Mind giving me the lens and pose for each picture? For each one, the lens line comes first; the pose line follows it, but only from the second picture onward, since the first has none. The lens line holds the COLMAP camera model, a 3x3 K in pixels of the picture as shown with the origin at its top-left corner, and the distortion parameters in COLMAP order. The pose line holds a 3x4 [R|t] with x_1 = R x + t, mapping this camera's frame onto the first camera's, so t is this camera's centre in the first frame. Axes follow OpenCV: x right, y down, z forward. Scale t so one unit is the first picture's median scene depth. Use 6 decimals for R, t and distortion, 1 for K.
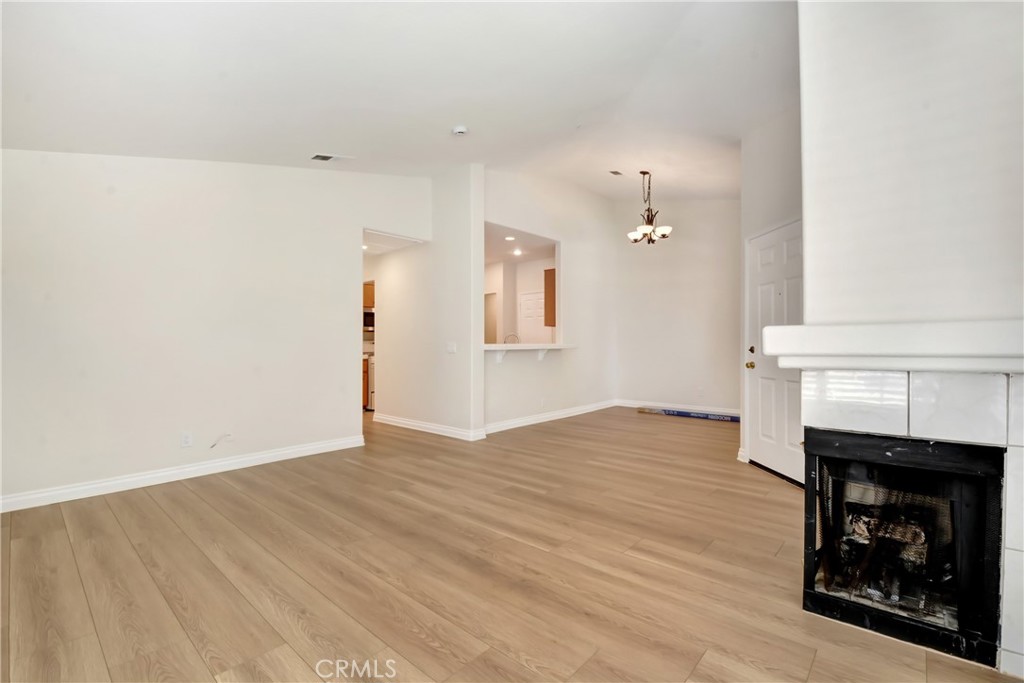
lens RADIAL K [[457.6, 0, 512.0], [0, 457.6, 341.5], [0, 0, 1]] dist [-0.015355, -0.000025]
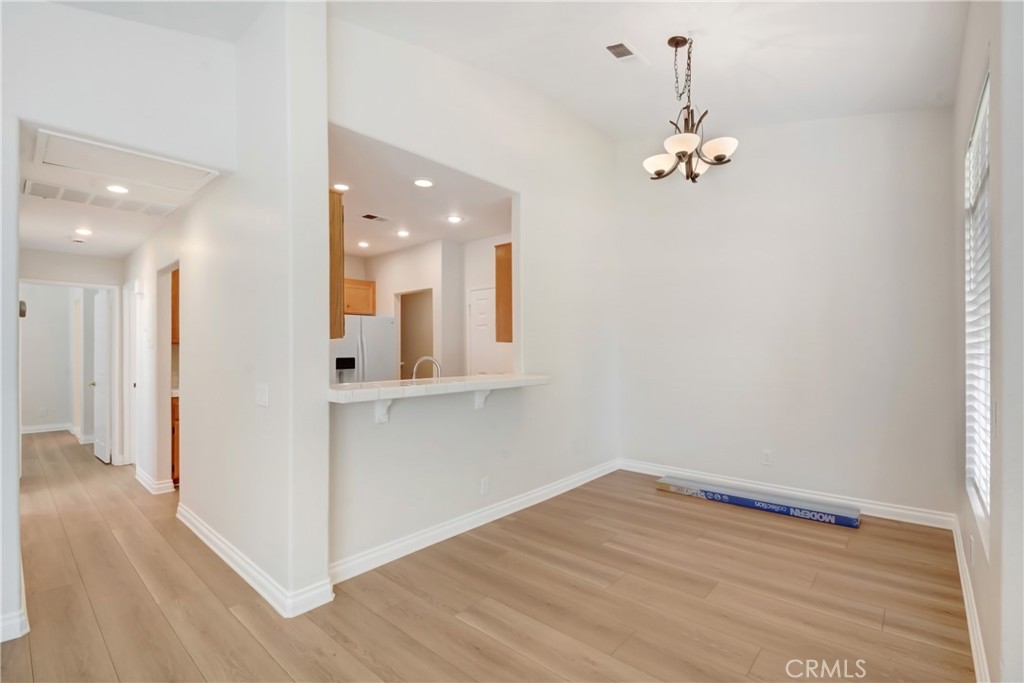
lens RADIAL K [[459.6, 0, 509.0], [0, 459.6, 345.0], [0, 0, 1]] dist [0.001097, -0.000015]
pose [[0.999962, 0.001890, -0.008543, 0.115615], [-0.001922, 0.999991, -0.003798, -0.034831], [0.008536, 0.003814, 0.999956, 0.517180]]
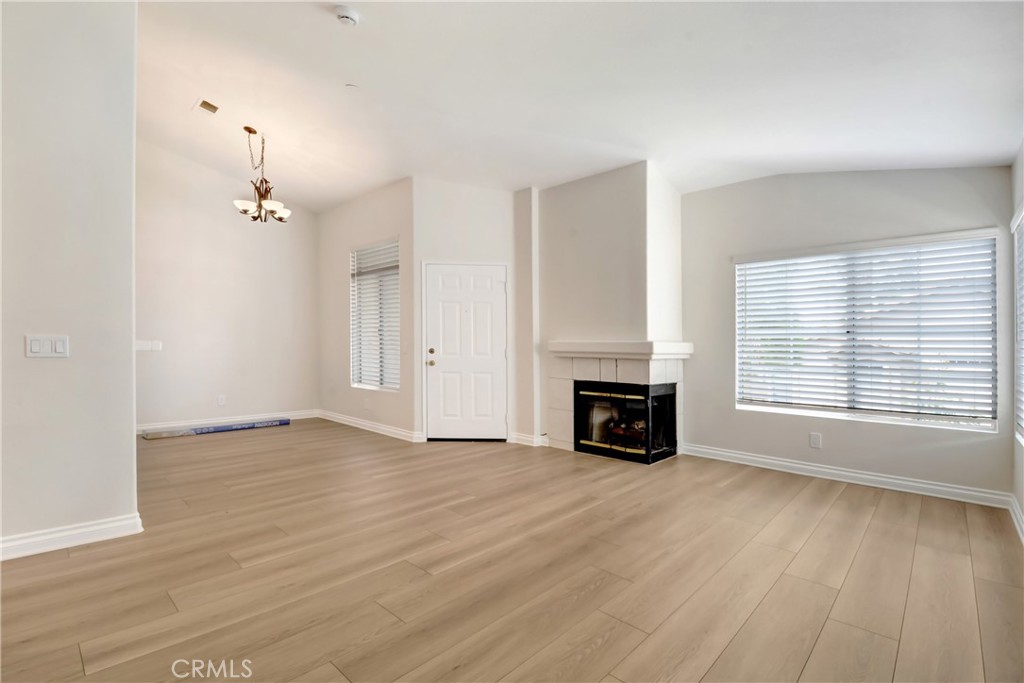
lens RADIAL K [[457.9, 0, 542.8], [0, 457.9, 351.0], [0, 0, 1]] dist [0.002233, 0.000011]
pose [[-0.005533, -0.005970, 0.999967, -0.544105], [-0.017205, 0.999835, 0.005874, 0.003790], [-0.999837, -0.017172, -0.005635, 0.509155]]
